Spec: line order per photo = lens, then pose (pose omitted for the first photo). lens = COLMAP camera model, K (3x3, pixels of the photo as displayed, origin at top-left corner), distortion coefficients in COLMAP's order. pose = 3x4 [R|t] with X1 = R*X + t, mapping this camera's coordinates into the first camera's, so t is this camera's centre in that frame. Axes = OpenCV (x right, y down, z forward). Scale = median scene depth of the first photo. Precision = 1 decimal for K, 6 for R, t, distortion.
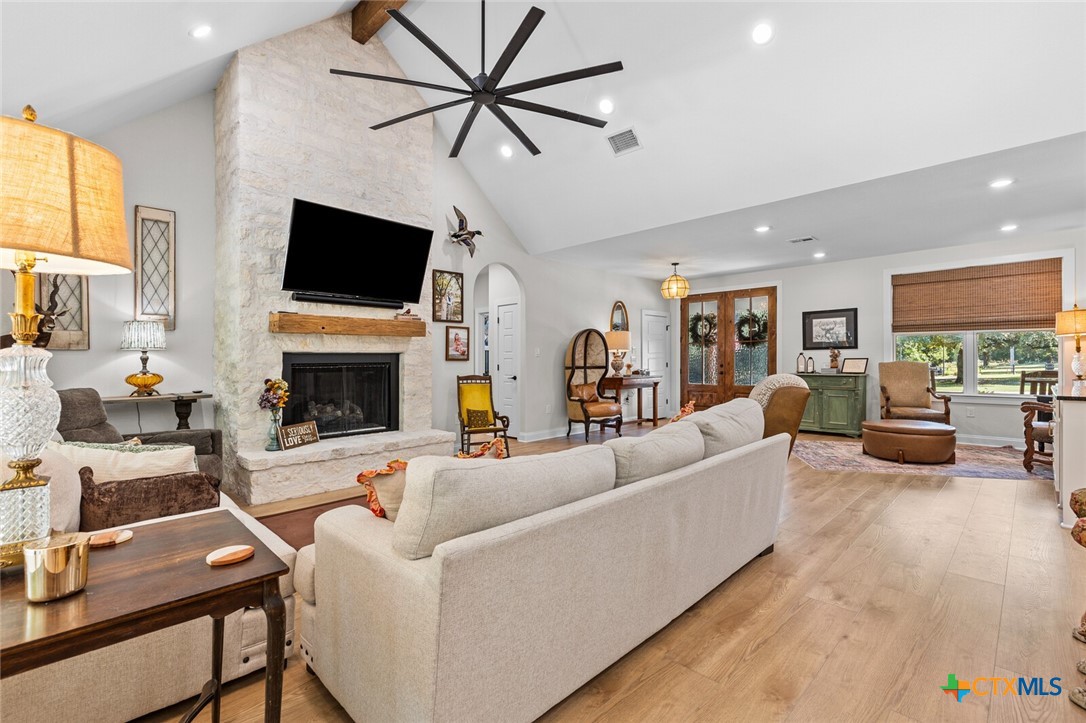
lens RADIAL K [[488.7, 0, 540.5], [0, 488.7, 356.5], [0, 0, 1]] dist [0.001480, -0.000145]
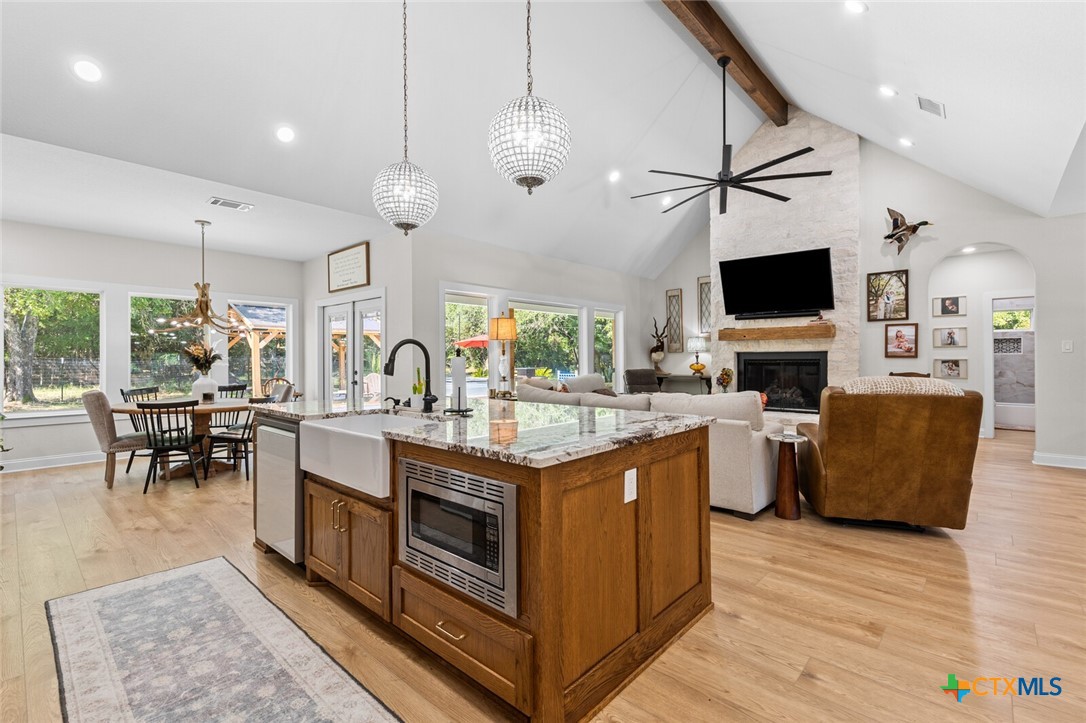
lens RADIAL K [[488.7, 0, 541.9], [0, 488.7, 359.2], [0, 0, 1]] dist [0.001480, -0.000145]
pose [[0.026515, 0.006231, -0.999629, 0.839208], [0.007654, 0.999950, 0.006436, -0.000542], [0.999619, -0.007821, 0.026466, 0.239538]]
